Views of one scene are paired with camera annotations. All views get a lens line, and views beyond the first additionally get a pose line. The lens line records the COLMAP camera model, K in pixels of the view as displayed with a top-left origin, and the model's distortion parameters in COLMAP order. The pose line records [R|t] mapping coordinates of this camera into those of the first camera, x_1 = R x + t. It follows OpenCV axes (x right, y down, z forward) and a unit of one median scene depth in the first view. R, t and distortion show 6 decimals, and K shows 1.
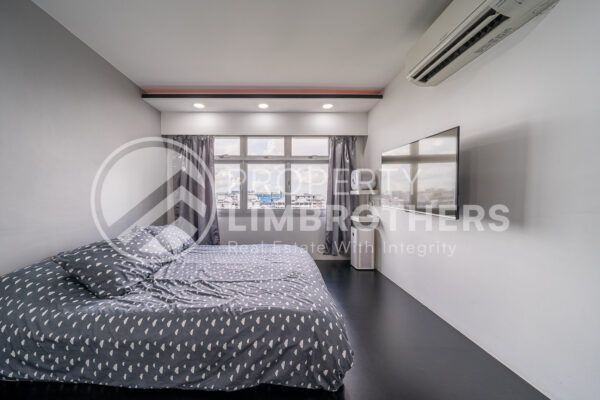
lens RADIAL K [[213.7, 0, 271.8], [0, 213.7, 200.2], [0, 0, 1]] dist [-0.002681, -0.000292]
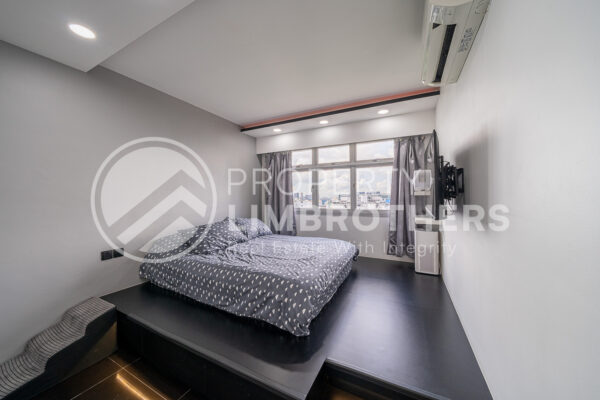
lens RADIAL K [[205.0, 0, 298.0], [0, 205.0, 196.9], [0, 0, 1]] dist [-0.000574, -0.000029]
pose [[0.896588, -0.006242, -0.442822, 0.347959], [-0.002567, 0.999811, -0.019290, -0.000007], [0.442858, 0.018432, 0.896402, -0.089949]]
